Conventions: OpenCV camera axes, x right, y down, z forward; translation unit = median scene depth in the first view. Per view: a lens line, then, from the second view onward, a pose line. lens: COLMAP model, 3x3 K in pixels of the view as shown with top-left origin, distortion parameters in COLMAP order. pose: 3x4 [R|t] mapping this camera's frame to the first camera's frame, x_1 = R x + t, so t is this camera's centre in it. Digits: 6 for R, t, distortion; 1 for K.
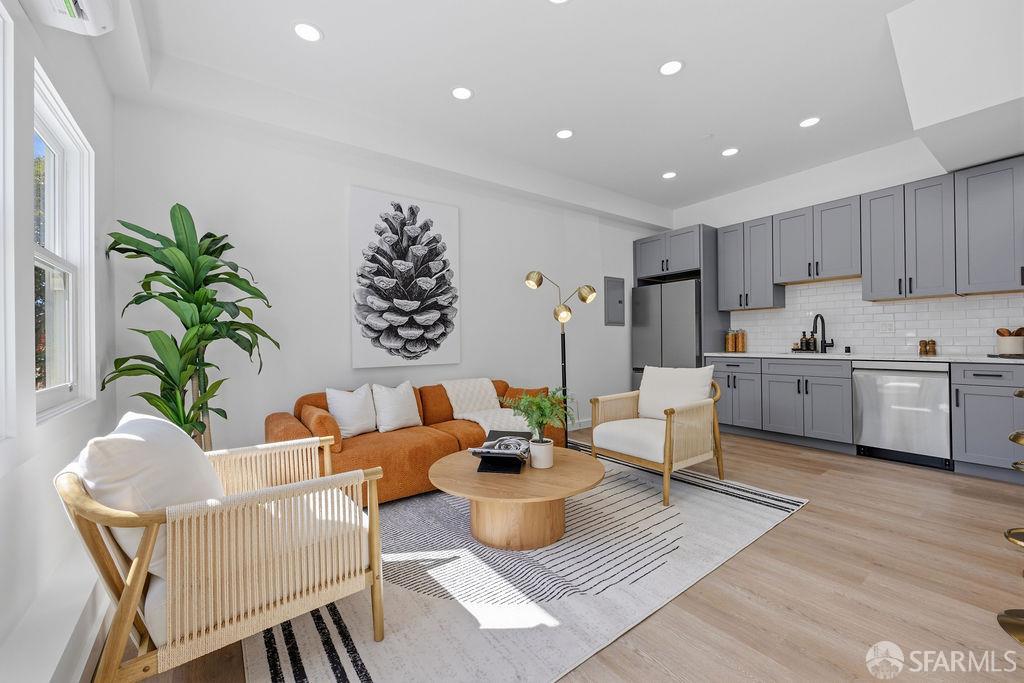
lens RADIAL K [[411.3, 0, 519.4], [0, 411.3, 340.2], [0, 0, 1]] dist [-0.003446, 0.000228]
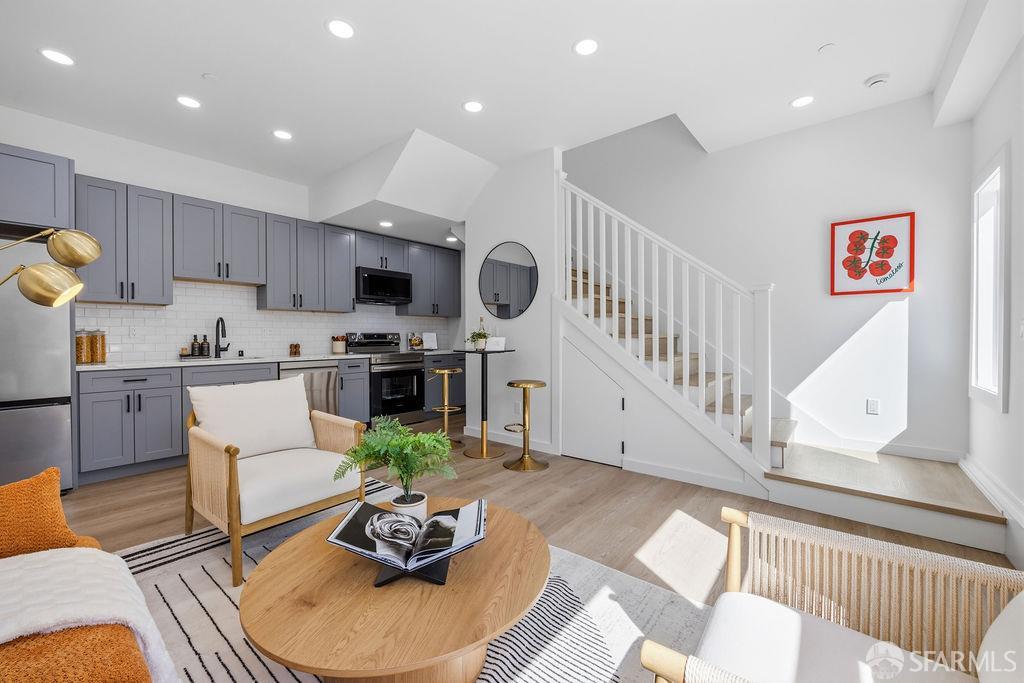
lens RADIAL K [[411.3, 0, 512.2], [0, 411.3, 339.8], [0, 0, 1]] dist [-0.003446, 0.000228]
pose [[-0.249490, 0.009435, 0.968332, -0.422862], [0.008746, 0.999934, -0.007490, 0.001539], [-0.968338, 0.006600, -0.249555, 0.676424]]
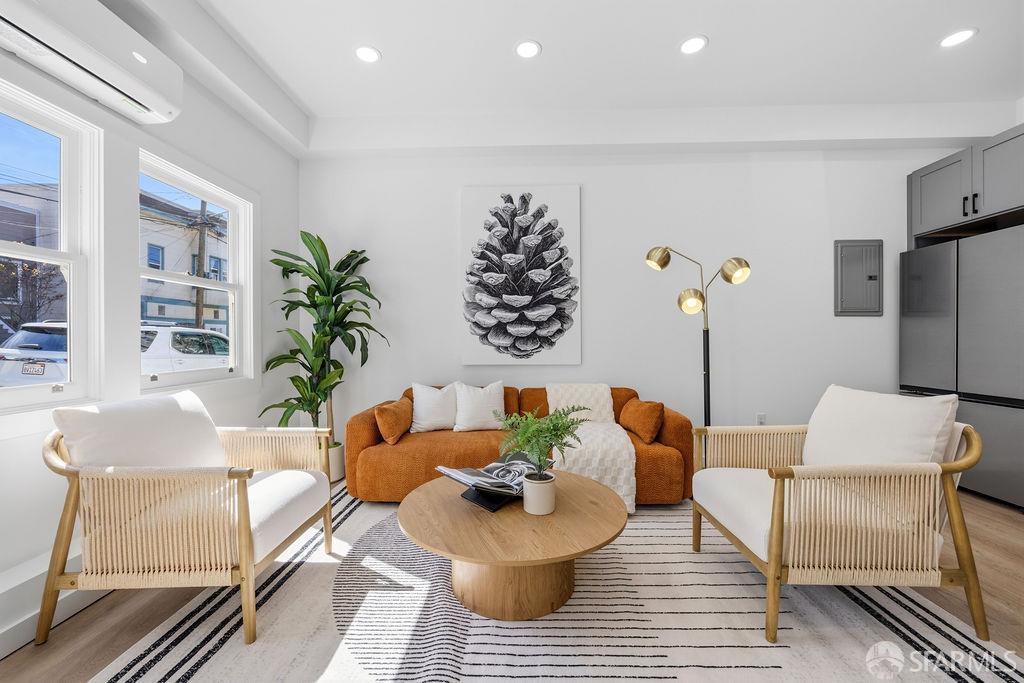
lens RADIAL K [[411.3, 0, 528.0], [0, 411.3, 339.0], [0, 0, 1]] dist [-0.003446, 0.000228]
pose [[0.780116, 0.009018, -0.625570, 0.336256], [-0.004702, 0.999952, 0.008551, -0.005148], [0.625617, -0.003729, 0.780121, 0.277254]]
